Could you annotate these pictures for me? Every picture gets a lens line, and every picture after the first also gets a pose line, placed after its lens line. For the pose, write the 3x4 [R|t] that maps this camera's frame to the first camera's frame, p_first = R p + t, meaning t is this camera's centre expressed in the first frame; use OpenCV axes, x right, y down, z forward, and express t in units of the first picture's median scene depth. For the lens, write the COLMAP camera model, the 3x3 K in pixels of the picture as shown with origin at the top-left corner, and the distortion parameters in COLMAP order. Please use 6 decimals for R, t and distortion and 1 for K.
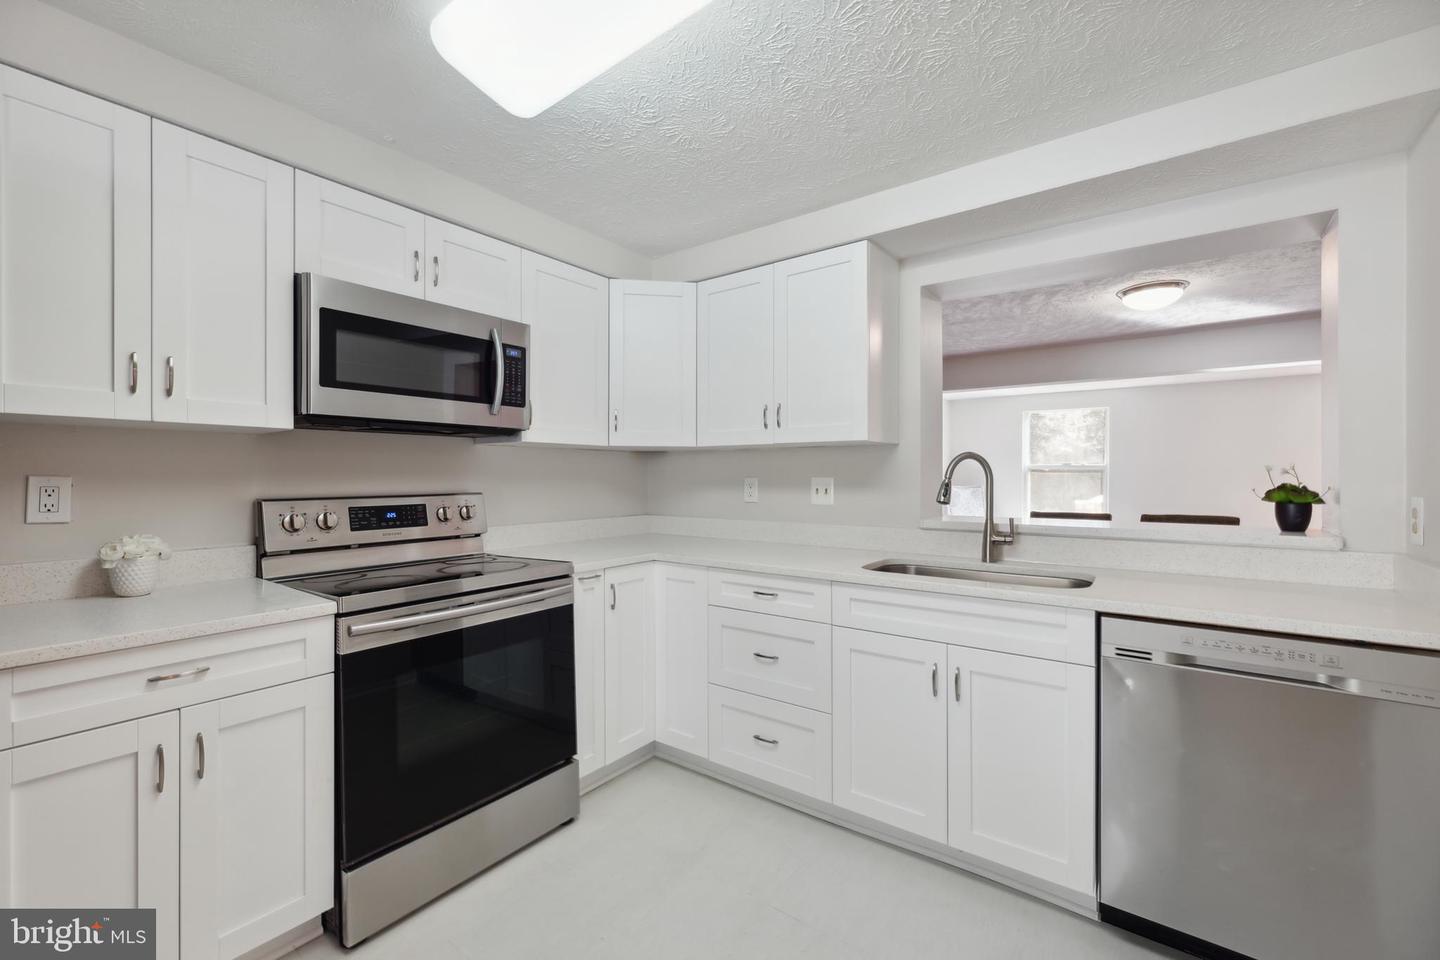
lens RADIAL K [[592.3, 0, 730.4], [0, 592.3, 474.5], [0, 0, 1]] dist [0.003439, 0.000595]
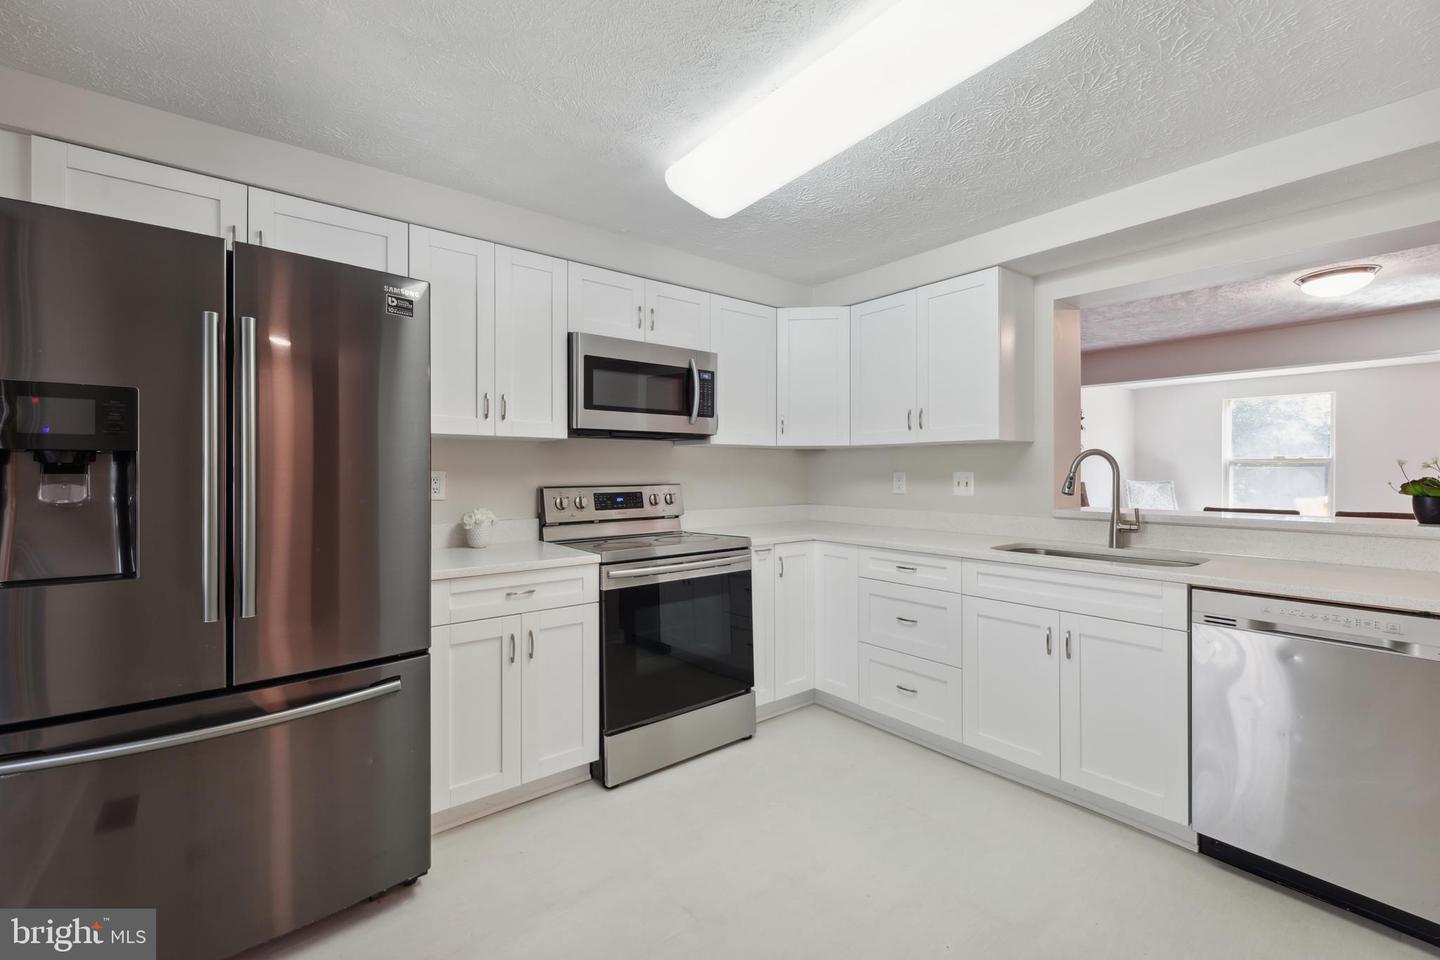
lens RADIAL K [[592.3, 0, 727.2], [0, 592.3, 470.4], [0, 0, 1]] dist [0.003439, 0.000595]
pose [[0.962183, -0.000575, -0.272402, 0.037510], [0.001198, 0.999997, 0.002121, -0.000613], [0.272400, -0.002367, 0.962181, -0.264616]]
